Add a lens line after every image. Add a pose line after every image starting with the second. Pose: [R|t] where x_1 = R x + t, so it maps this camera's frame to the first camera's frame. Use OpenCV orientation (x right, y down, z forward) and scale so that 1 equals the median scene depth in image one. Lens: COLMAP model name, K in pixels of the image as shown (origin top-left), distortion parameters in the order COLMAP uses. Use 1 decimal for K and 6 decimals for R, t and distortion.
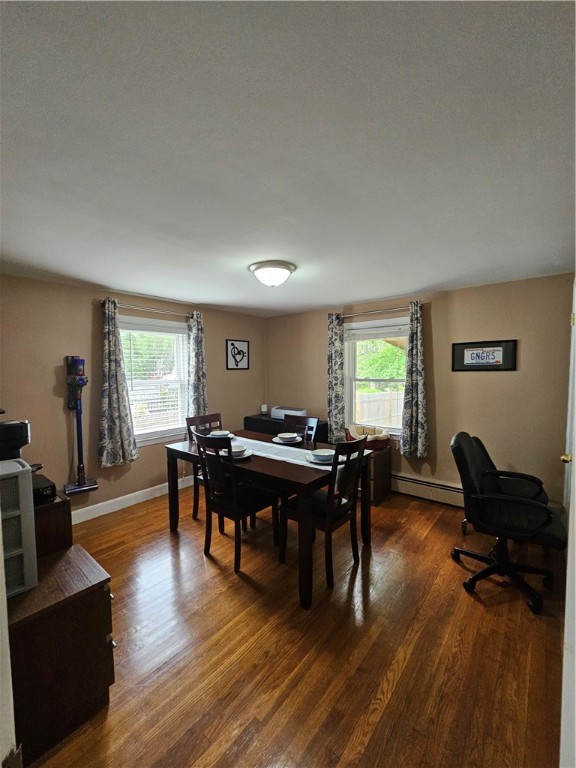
lens RADIAL K [[312.6, 0, 289.1], [0, 312.6, 384.1], [0, 0, 1]] dist [-0.000471, 0.000234]
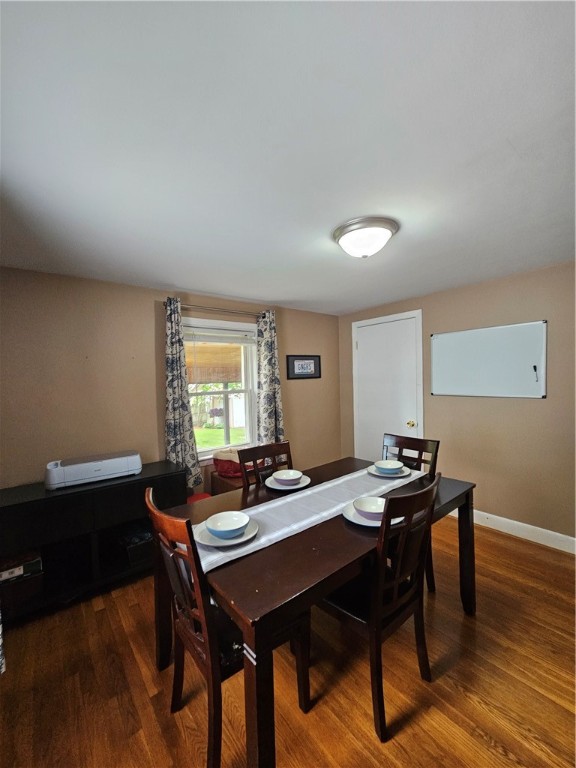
lens RADIAL K [[312.6, 0, 288.3], [0, 312.6, 384.8], [0, 0, 1]] dist [-0.000471, 0.000234]
pose [[0.210096, -0.016509, 0.977541, -0.615485], [0.072504, 0.997367, 0.001261, -0.024237], [-0.974989, 0.070610, 0.210740, 0.794820]]
